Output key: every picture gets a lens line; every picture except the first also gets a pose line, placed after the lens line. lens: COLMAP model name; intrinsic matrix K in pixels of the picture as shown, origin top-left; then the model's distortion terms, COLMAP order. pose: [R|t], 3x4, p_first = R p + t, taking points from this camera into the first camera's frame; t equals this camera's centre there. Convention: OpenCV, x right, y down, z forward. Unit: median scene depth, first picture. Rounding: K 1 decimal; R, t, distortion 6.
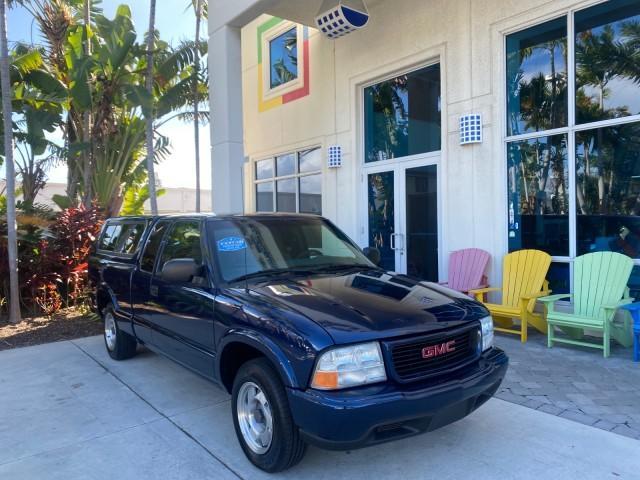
lens RADIAL K [[493.0, 0, 320.0], [0, 493.0, 240.0], [0, 0, 1]] dist [0.009815, -0.006931]
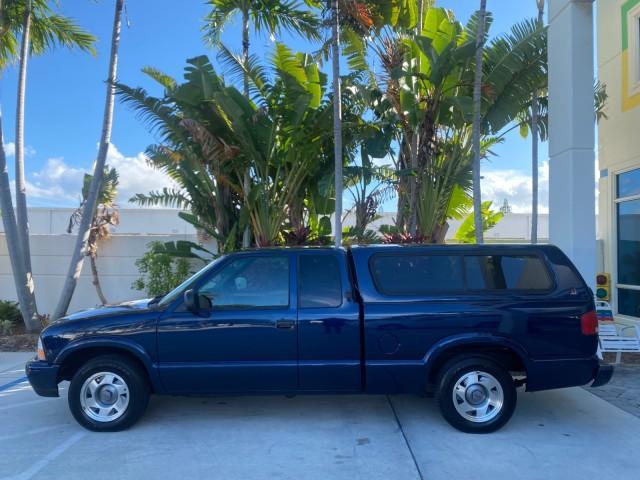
lens RADIAL K [[493.0, 0, 320.0], [0, 493.0, 240.0], [0, 0, 1]] dist [0.009815, -0.006931]
pose [[0.777105, 0.001145, -0.629371, -0.005265], [-0.036164, 0.998427, -0.042837, -0.007946], [0.628332, 0.056049, 0.775924, 0.143962]]
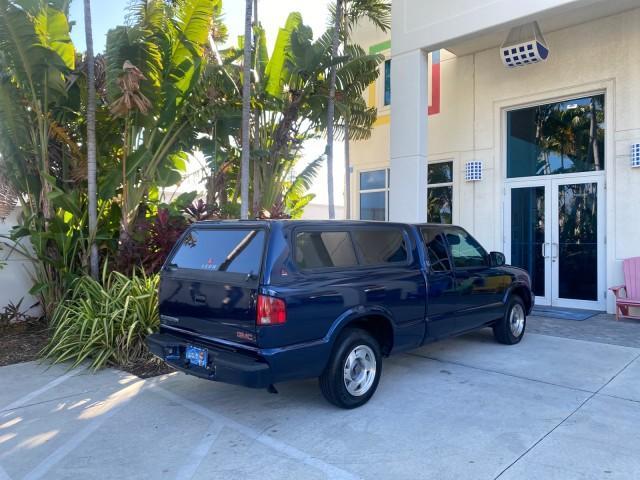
lens RADIAL K [[492.2, 0, 319.7], [0, 492.2, 238.0], [0, 0, 1]] dist [0.009943, -0.007121]
pose [[0.991032, 0.018366, 0.132356, -0.499600], [-0.015565, 0.999633, -0.022167, 0.010302], [-0.132714, 0.019909, 0.990954, -0.042957]]
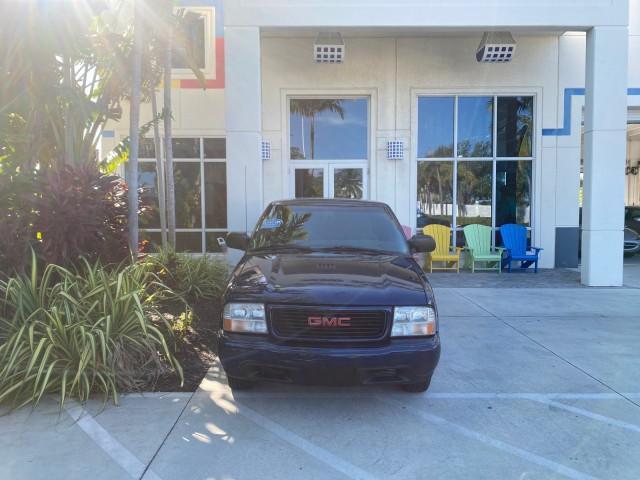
lens RADIAL K [[491.6, 0, 318.1], [0, 491.6, 244.4], [0, 0, 1]] dist [0.008000, -0.001284]
pose [[0.611071, -0.039256, 0.790602, -0.915251], [0.010792, 0.999090, 0.041267, 0.009680], [-0.791502, -0.016685, 0.610939, 0.189817]]
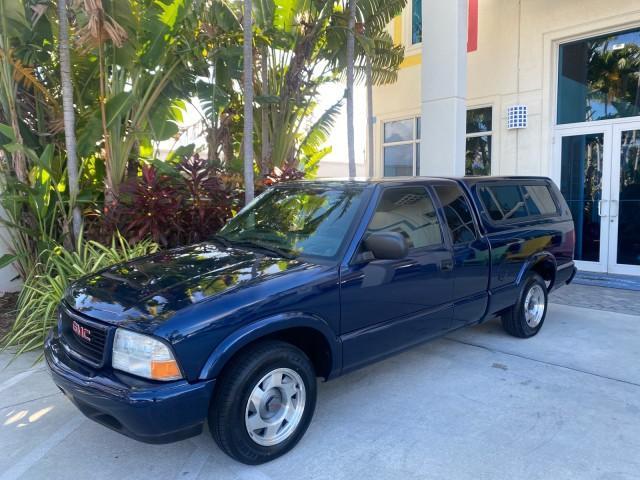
lens RADIAL K [[492.2, 0, 319.7], [0, 492.2, 238.0], [0, 0, 1]] dist [0.009943, -0.007121]
pose [[0.995757, -0.001625, 0.092002, -0.479996], [-0.003943, 0.998172, 0.060305, 0.006857], [-0.091932, -0.060412, 0.993931, 0.088834]]
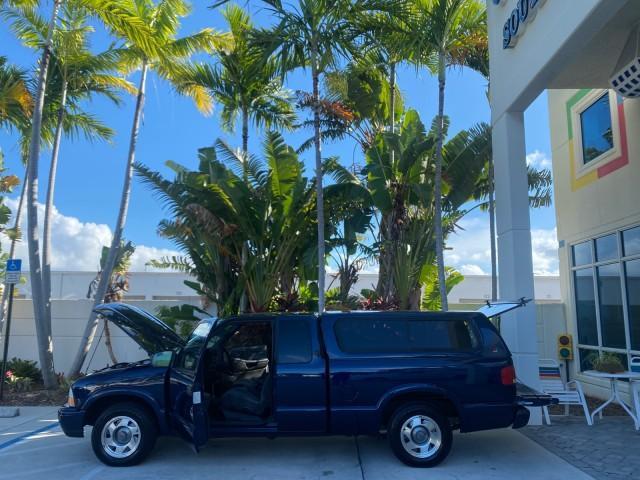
lens RADIAL K [[493.0, 0, 320.0], [0, 493.0, 240.0], [0, 0, 1]] dist [0.009815, -0.006931]
pose [[0.772599, -0.074576, -0.630499, 0.110682], [-0.035287, 0.986499, -0.159923, -0.016342], [0.633913, 0.145805, 0.759536, 0.057433]]
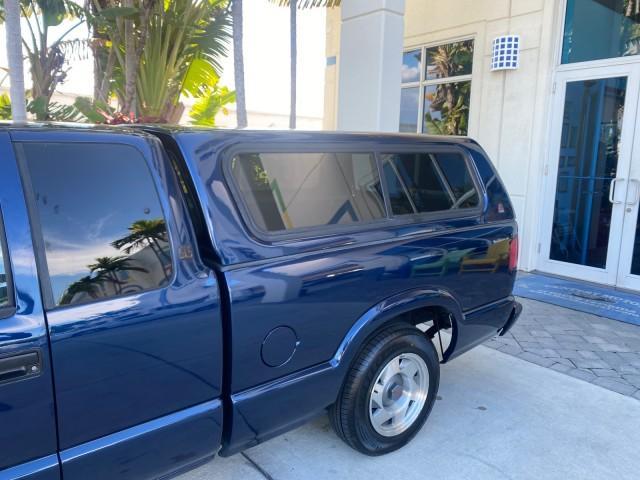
lens RADIAL K [[493.0, 0, 320.0], [0, 493.0, 240.0], [0, 0, 1]] dist [0.009815, -0.006931]
pose [[0.999200, 0.036291, 0.016825, -0.240569], [-0.038325, 0.989013, 0.142774, -0.009479], [-0.011459, -0.143304, 0.989612, 0.350693]]
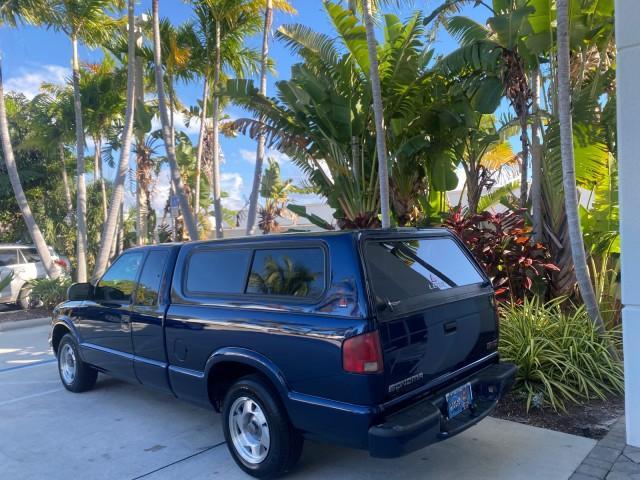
lens RADIAL K [[492.2, 0, 319.7], [0, 492.2, 238.0], [0, 0, 1]] dist [0.009943, -0.007121]
pose [[0.169985, 0.012718, -0.985365, 0.190708], [-0.002874, 0.999919, 0.012410, -0.034520], [0.985442, 0.000722, 0.170008, 0.606261]]
